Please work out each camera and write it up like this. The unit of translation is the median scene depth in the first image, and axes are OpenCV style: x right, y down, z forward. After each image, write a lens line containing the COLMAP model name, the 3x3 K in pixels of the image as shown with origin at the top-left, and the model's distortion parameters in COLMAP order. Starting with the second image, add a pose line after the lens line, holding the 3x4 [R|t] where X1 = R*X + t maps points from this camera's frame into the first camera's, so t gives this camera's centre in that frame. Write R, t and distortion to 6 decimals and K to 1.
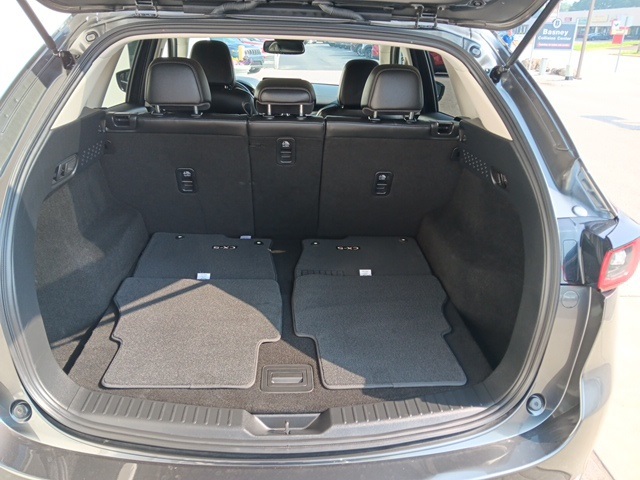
lens RADIAL K [[496.7, 0, 323.5], [0, 496.7, 246.6], [0, 0, 1]] dist [0.013939, -0.038782]
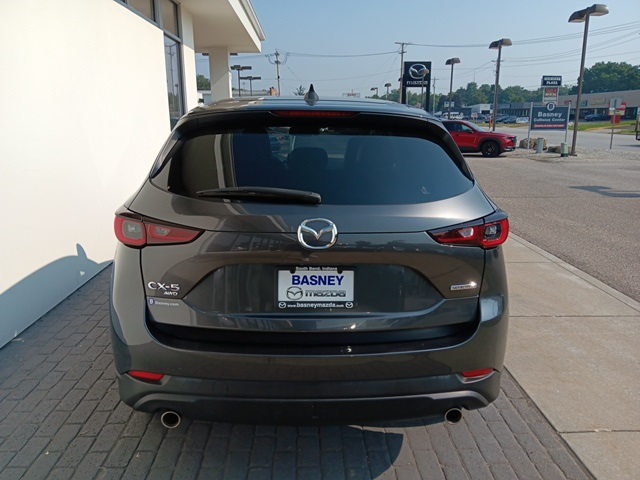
lens RADIAL K [[496.7, 0, 324.9], [0, 496.7, 252.4], [0, 0, 1]] dist [0.013939, -0.038782]
pose [[0.999612, -0.016535, -0.022402, 0.005013], [0.013079, 0.989131, -0.146454, 0.245763], [0.024581, 0.146105, 0.988964, -0.553954]]
